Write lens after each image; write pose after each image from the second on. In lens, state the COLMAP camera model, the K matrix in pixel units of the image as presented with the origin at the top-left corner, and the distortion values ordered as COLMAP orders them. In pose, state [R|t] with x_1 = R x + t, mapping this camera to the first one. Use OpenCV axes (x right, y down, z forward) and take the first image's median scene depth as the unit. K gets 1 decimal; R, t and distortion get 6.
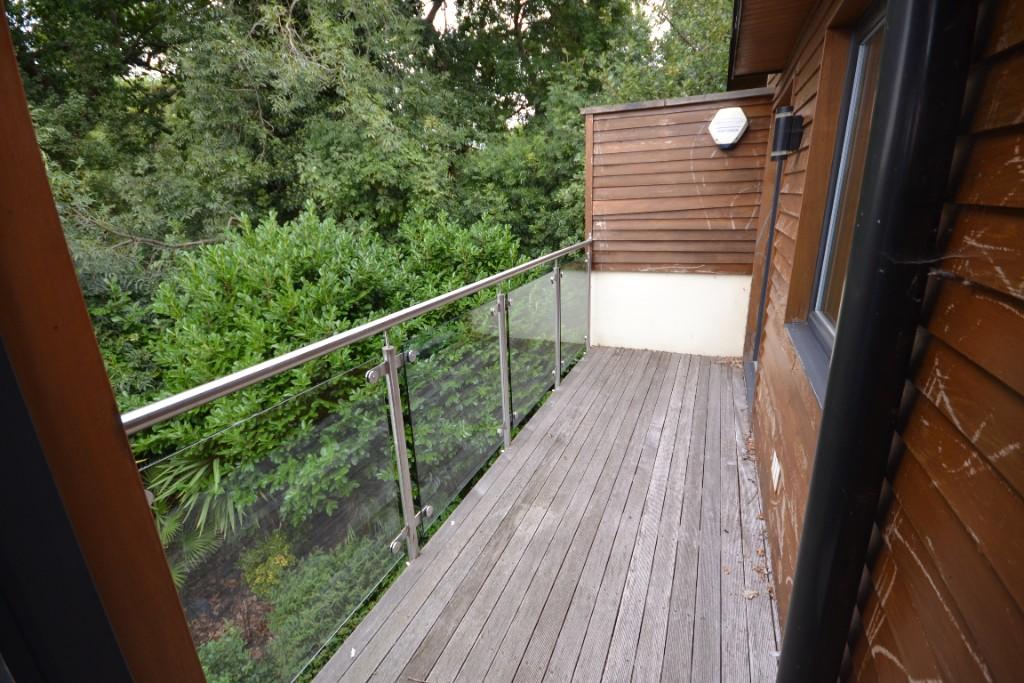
lens RADIAL K [[460.8, 0, 509.4], [0, 460.8, 343.4], [0, 0, 1]] dist [-0.016005, -0.000654]
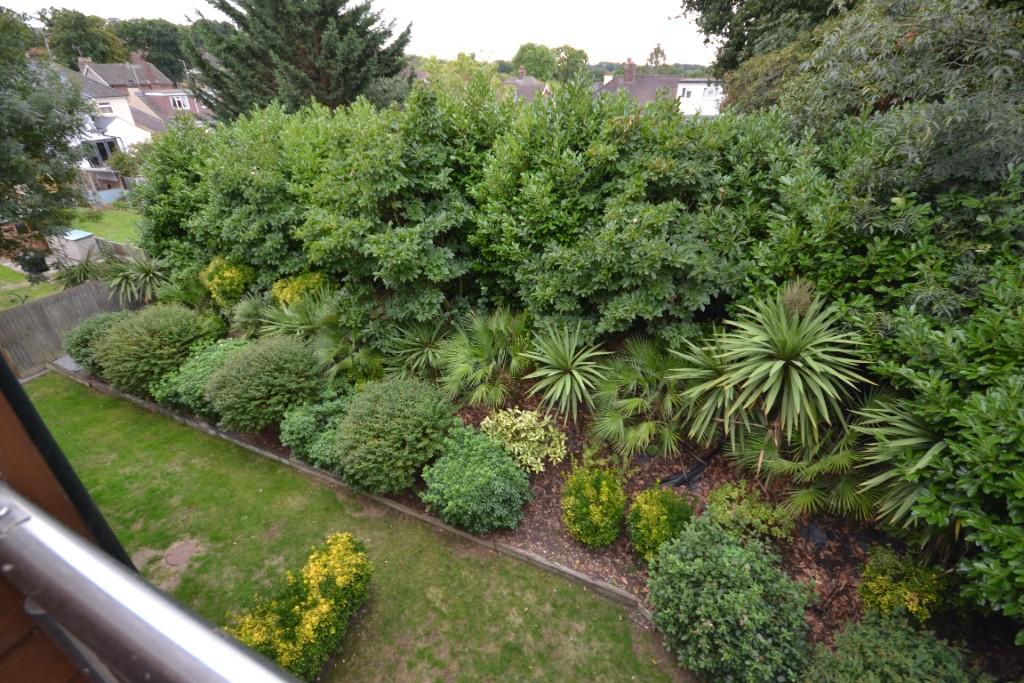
lens RADIAL K [[460.8, 0, 510.6], [0, 460.8, 335.6], [0, 0, 1]] dist [-0.016005, -0.000654]
pose [[-0.028895, 0.522802, -0.851964, -0.096347], [-0.282606, 0.813274, 0.508645, -0.058582], [0.958801, 0.255468, 0.124248, 0.207345]]
